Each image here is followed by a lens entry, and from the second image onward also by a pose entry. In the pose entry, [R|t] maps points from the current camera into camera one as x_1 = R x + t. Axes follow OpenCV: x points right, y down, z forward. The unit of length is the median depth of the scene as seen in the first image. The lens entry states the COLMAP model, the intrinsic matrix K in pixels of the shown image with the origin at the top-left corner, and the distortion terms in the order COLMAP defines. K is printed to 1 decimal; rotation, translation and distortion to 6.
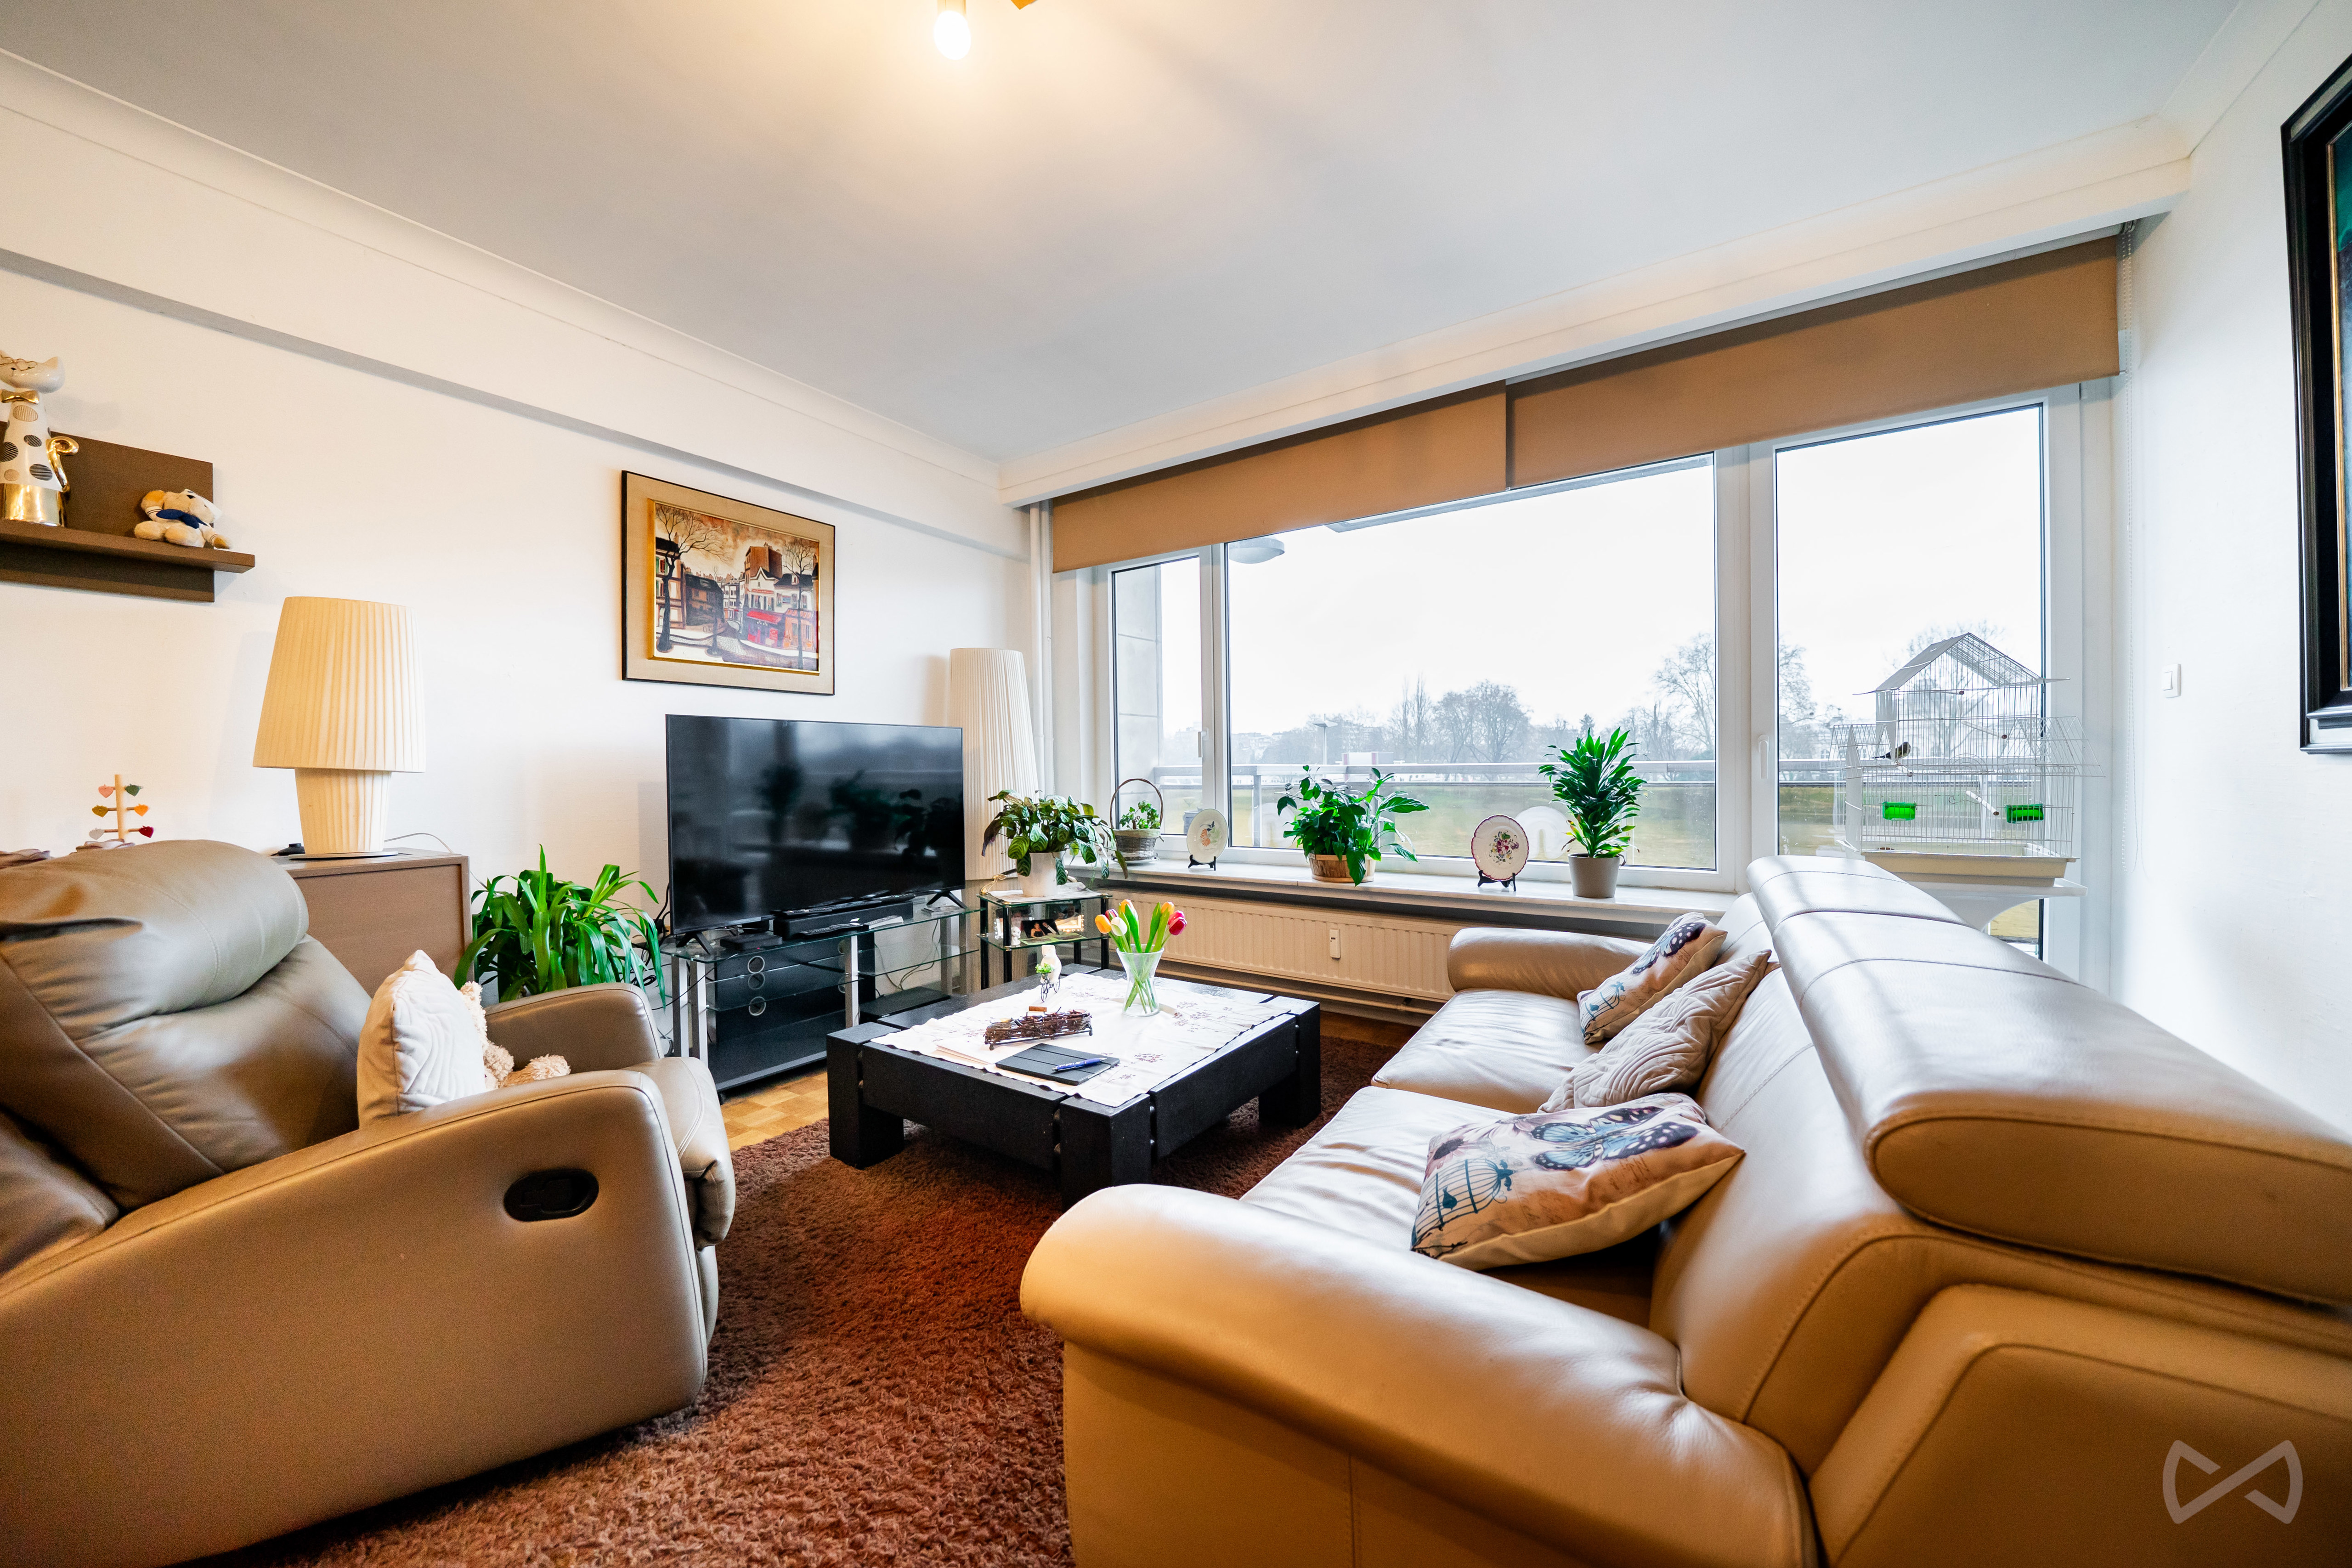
lens RADIAL K [[804.8, 0, 1190.3], [0, 804.8, 782.9], [0, 0, 1]] dist [-0.025509, 0.000033]
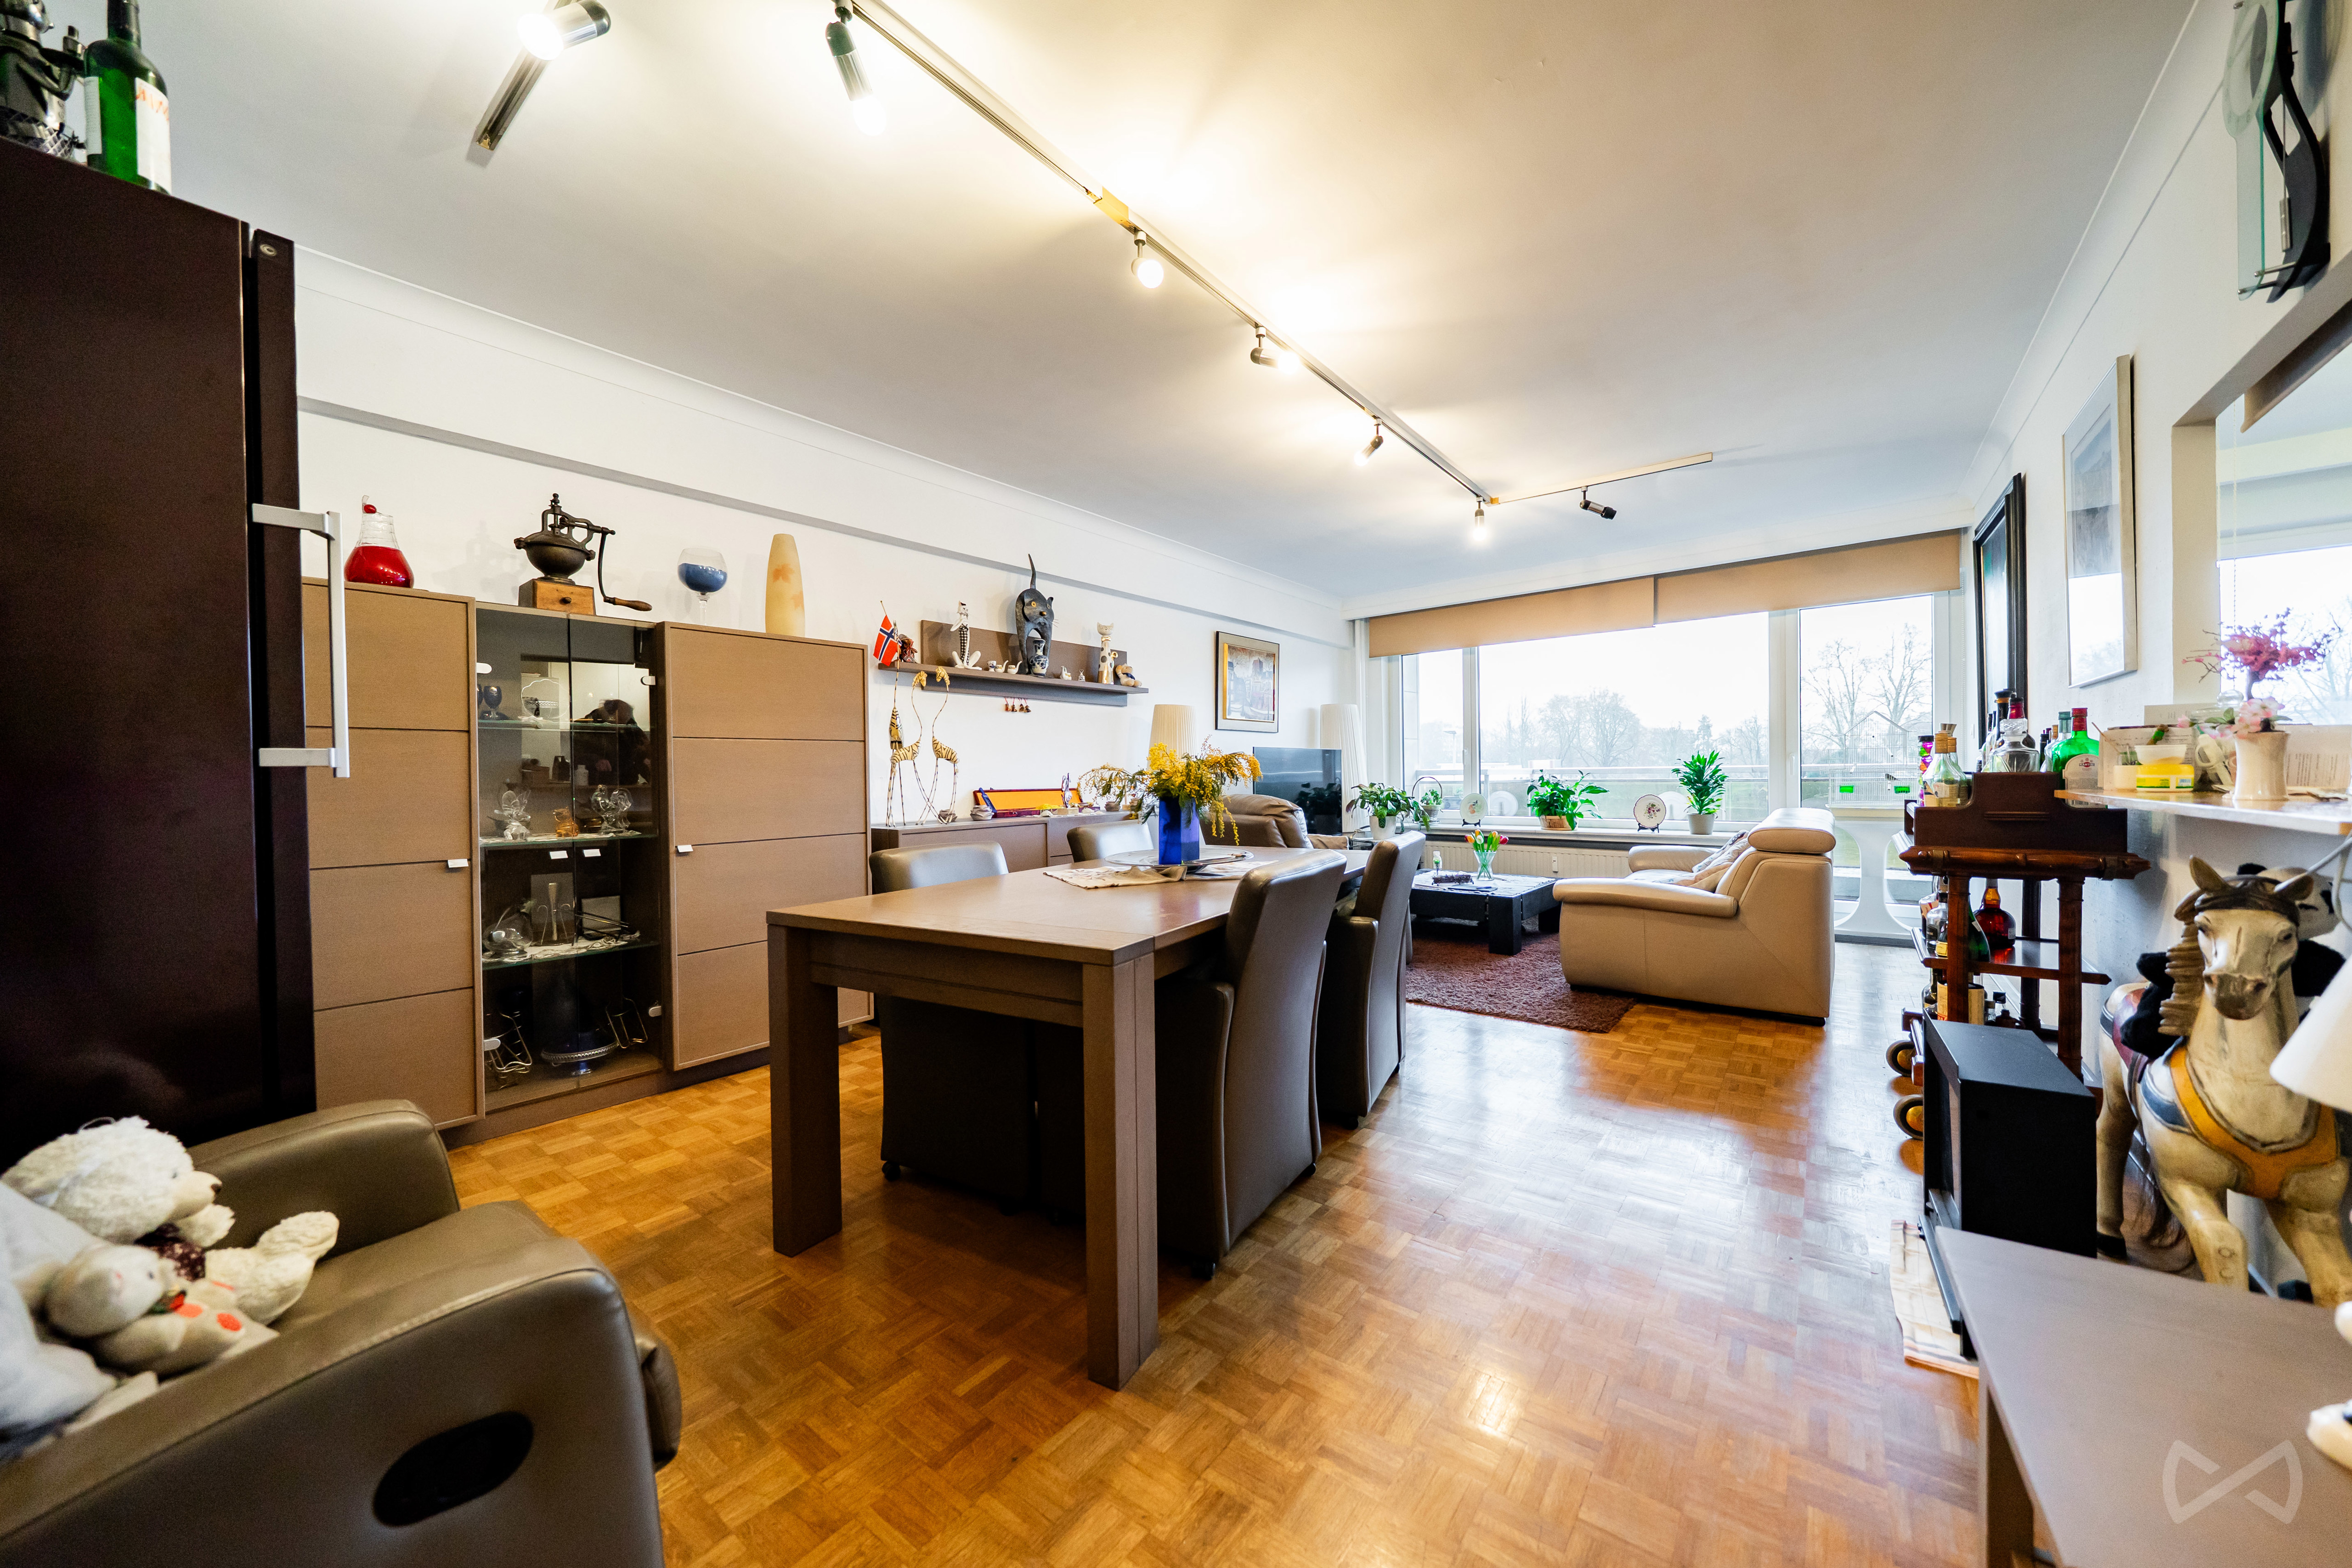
lens RADIAL K [[834.2, 0, 1171.4], [0, 834.2, 779.1], [0, 0, 1]] dist [-0.000476, 0.000093]
pose [[0.994056, -0.000630, -0.108865, -0.497292], [-0.000264, 0.999966, -0.008198, 0.017782], [0.108866, 0.008178, 0.994023, -1.036143]]
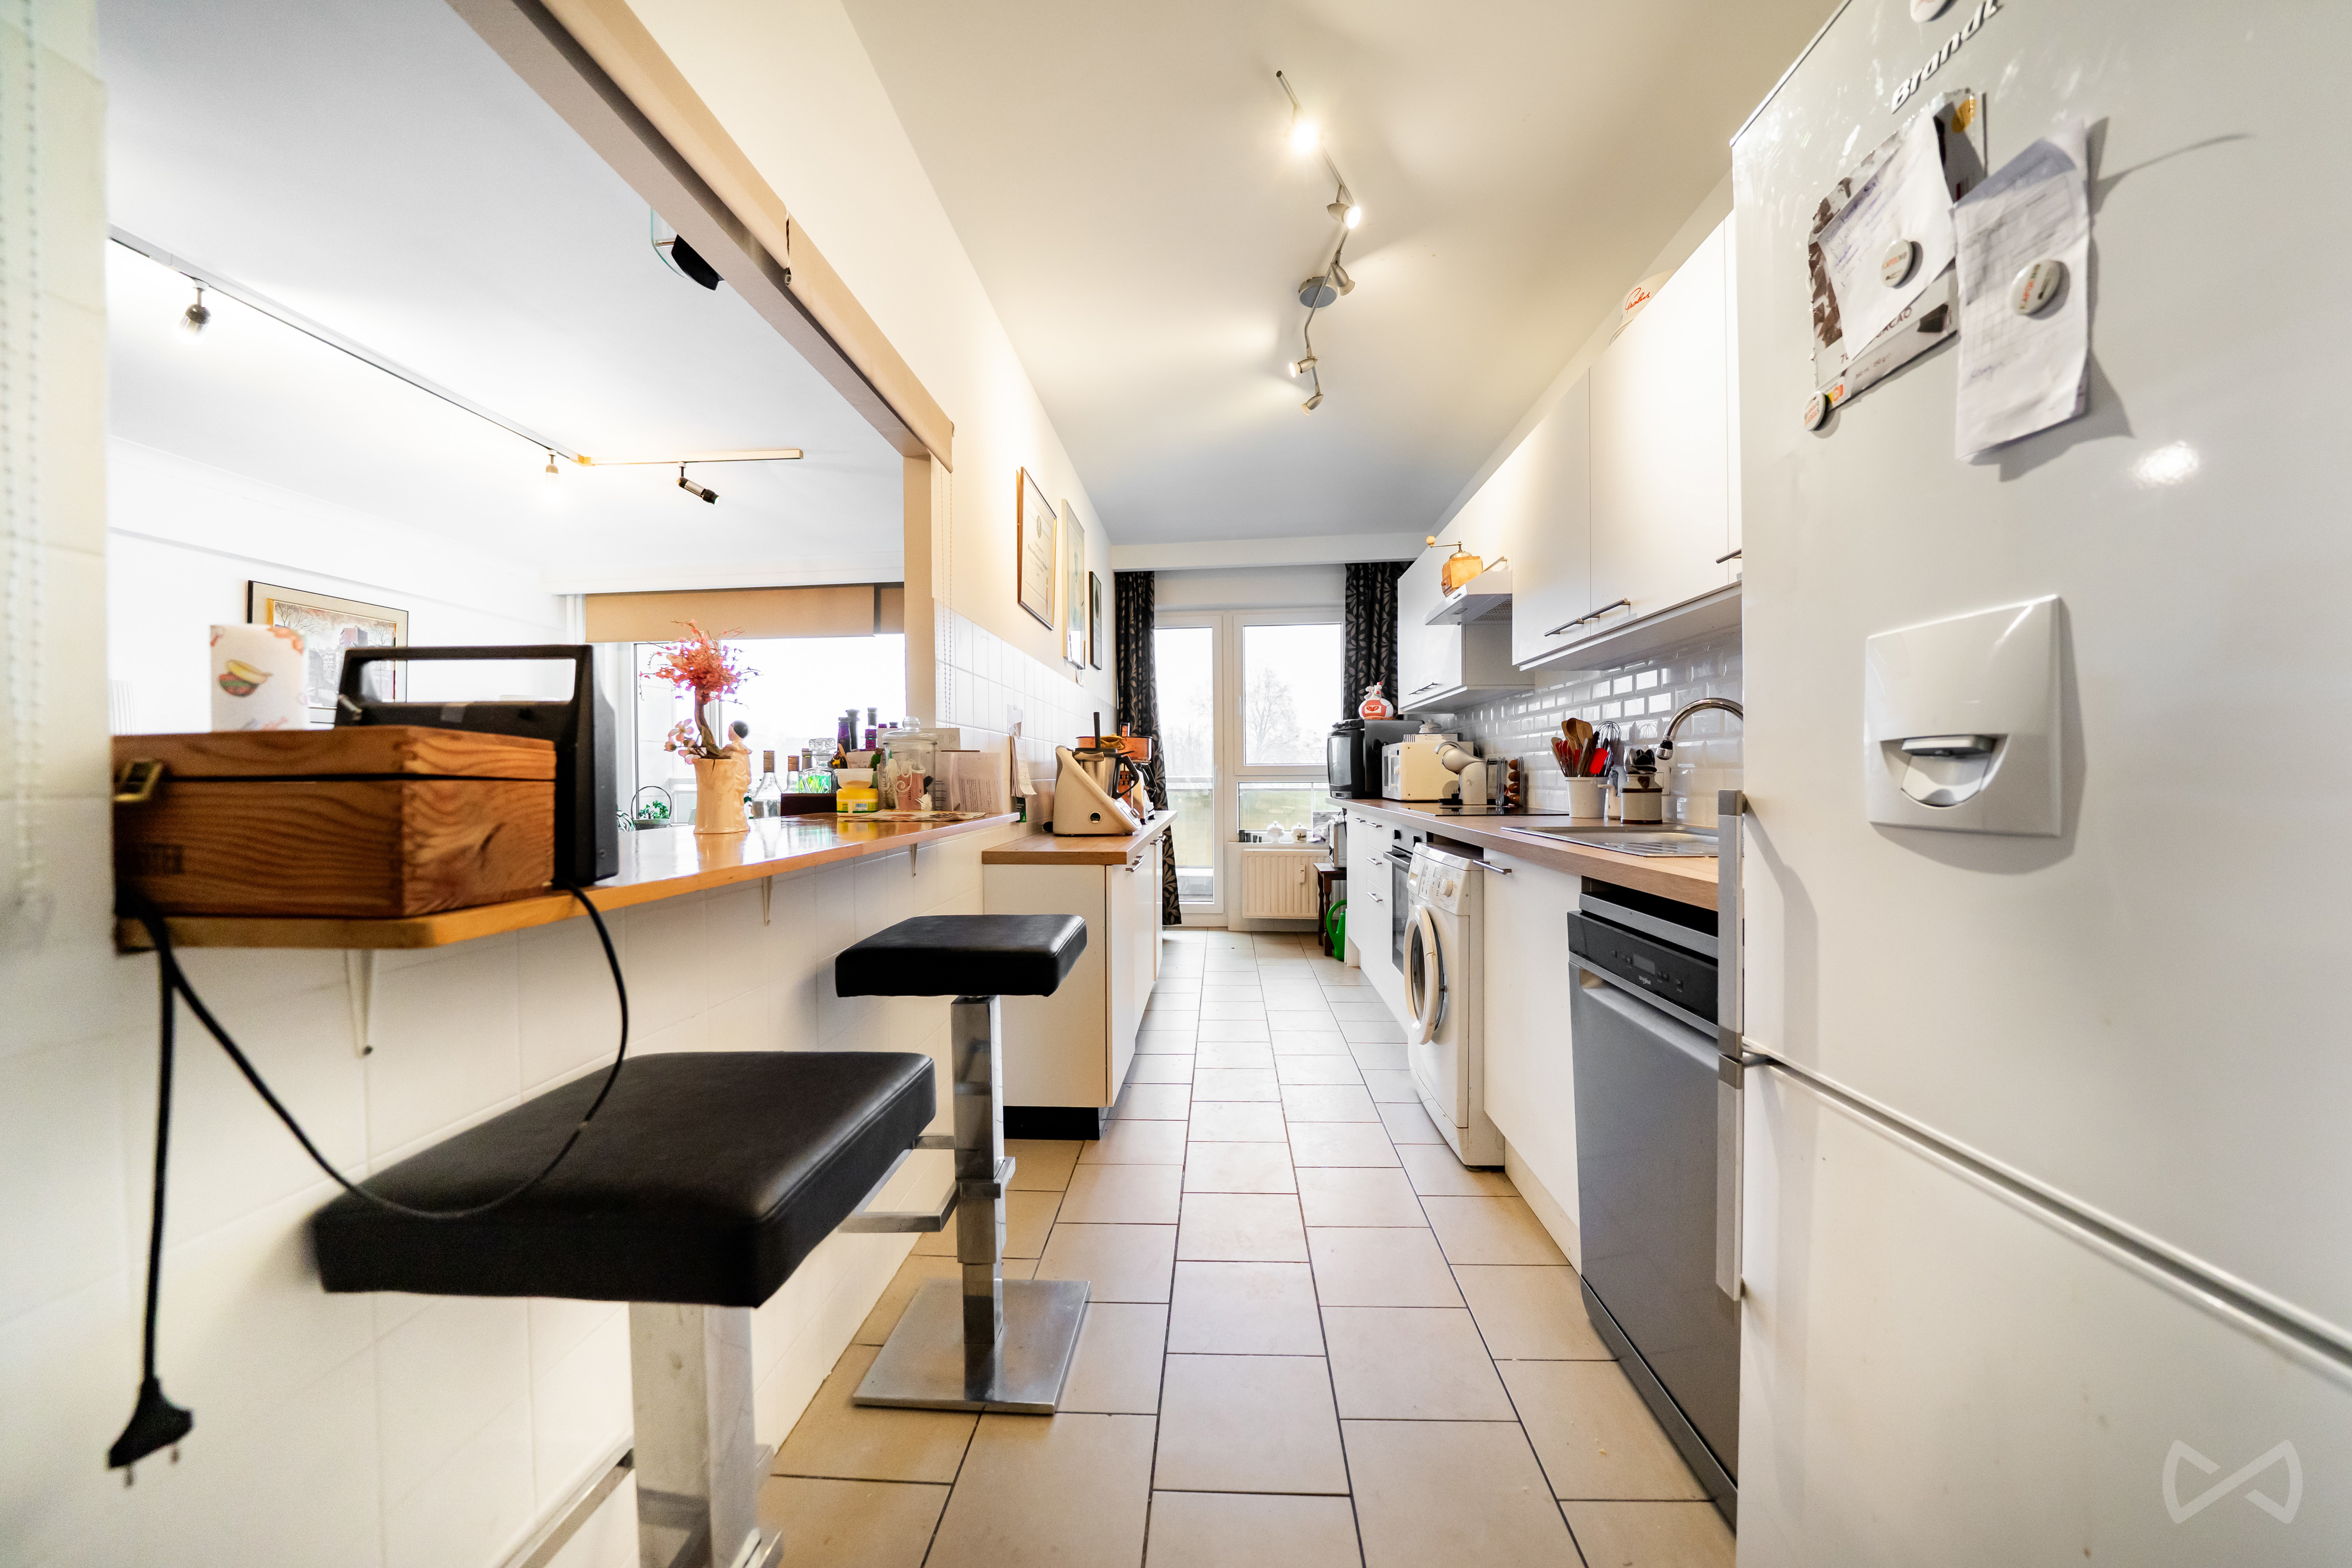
lens RADIAL K [[834.2, 0, 1171.4], [0, 834.2, 779.1], [0, 0, 1]] dist [-0.000476, 0.000093]
pose [[0.886252, 0.007611, 0.463141, 0.085878], [-0.000274, 0.999873, -0.015908, 0.006898], [-0.463204, 0.013972, 0.886142, -1.002855]]
